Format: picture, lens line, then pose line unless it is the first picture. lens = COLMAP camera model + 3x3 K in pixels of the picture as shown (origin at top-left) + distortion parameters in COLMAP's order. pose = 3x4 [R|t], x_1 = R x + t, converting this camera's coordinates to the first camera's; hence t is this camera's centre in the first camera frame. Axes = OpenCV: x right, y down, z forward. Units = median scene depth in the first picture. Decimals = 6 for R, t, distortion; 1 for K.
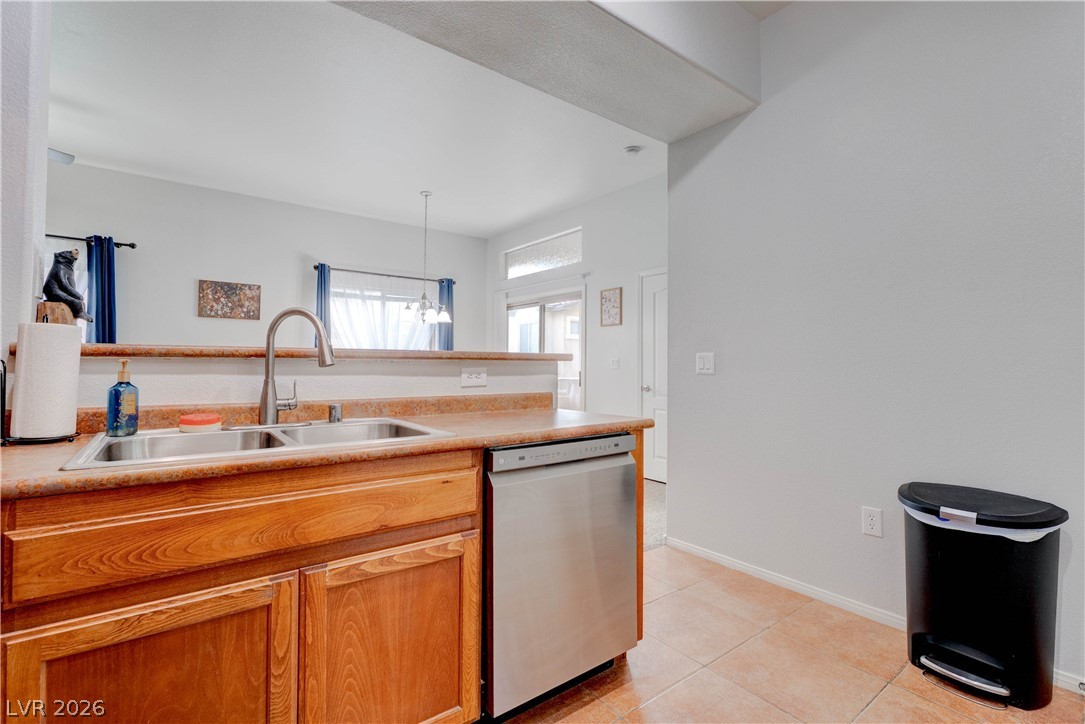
lens RADIAL K [[493.0, 0, 542.7], [0, 493.0, 361.8], [0, 0, 1]] dist [-0.010344, -0.000496]
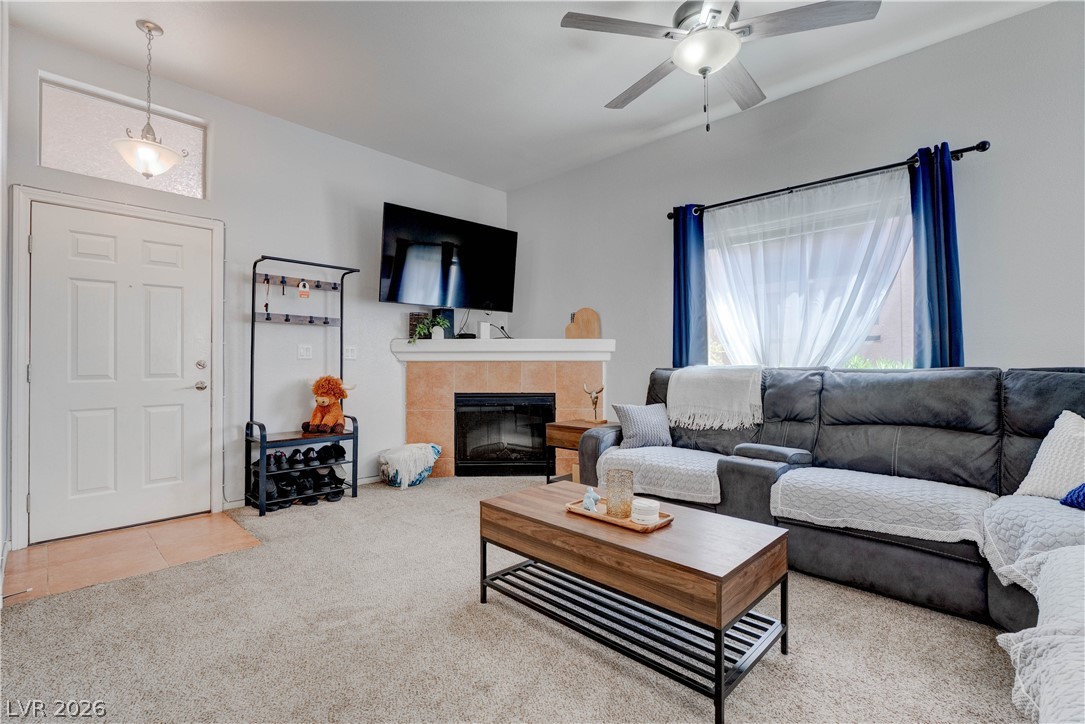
lens RADIAL K [[493.0, 0, 541.4], [0, 493.0, 358.4], [0, 0, 1]] dist [-0.010344, -0.000496]
pose [[0.159394, -0.021179, -0.986988, -0.378783], [0.009941, 0.999754, -0.019848, 0.014377], [0.987165, -0.006648, 0.159565, 0.415932]]
